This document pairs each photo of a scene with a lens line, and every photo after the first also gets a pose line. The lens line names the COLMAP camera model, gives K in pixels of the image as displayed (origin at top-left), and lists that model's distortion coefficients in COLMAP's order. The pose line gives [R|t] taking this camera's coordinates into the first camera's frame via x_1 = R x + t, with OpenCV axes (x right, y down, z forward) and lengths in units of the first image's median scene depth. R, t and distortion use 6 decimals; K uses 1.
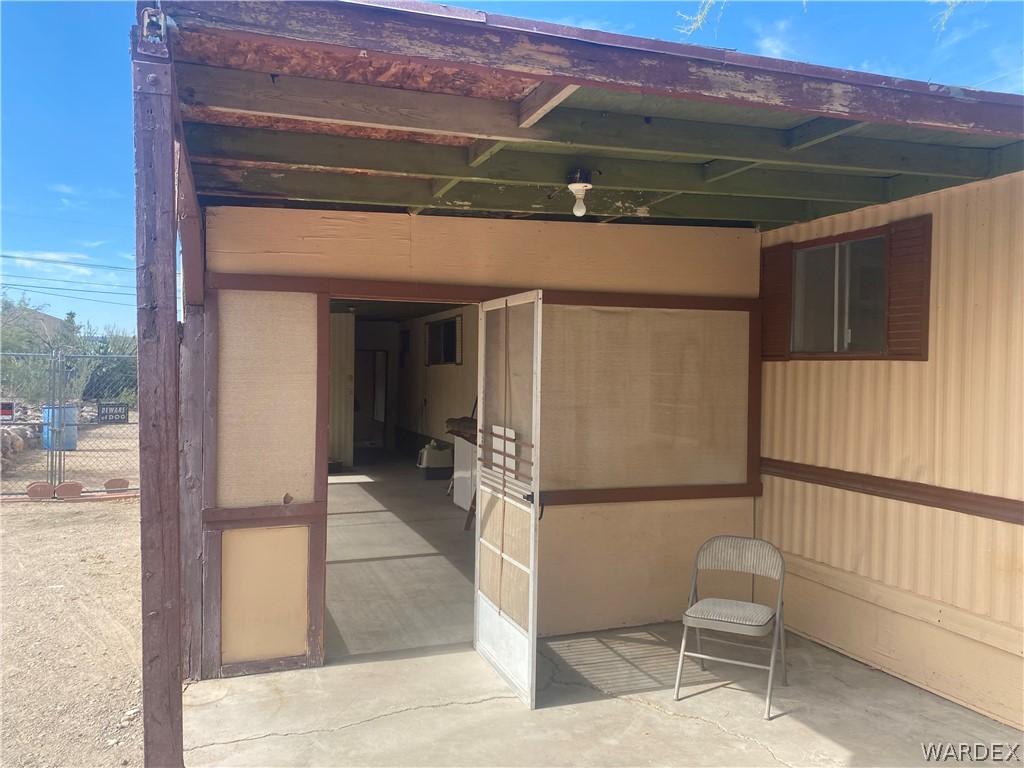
lens RADIAL K [[758.7, 0, 512.0], [0, 758.7, 384.0], [0, 0, 1]] dist [0.009882, 0.002764]
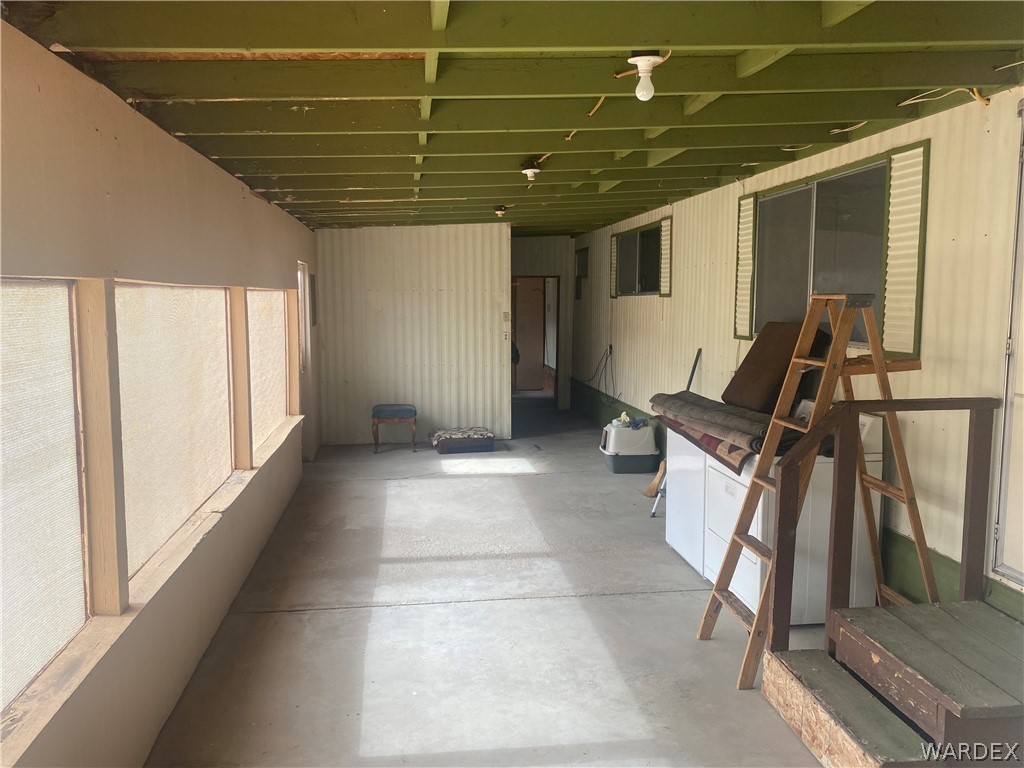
lens RADIAL K [[758.7, 0, 512.0], [0, 758.7, 384.0], [0, 0, 1]] dist [0.009882, 0.002764]
pose [[0.972052, 0.010299, -0.234541, -0.044132], [0.012713, 0.995262, 0.096390, -0.015133], [0.234422, -0.096678, 0.967316, 0.339315]]
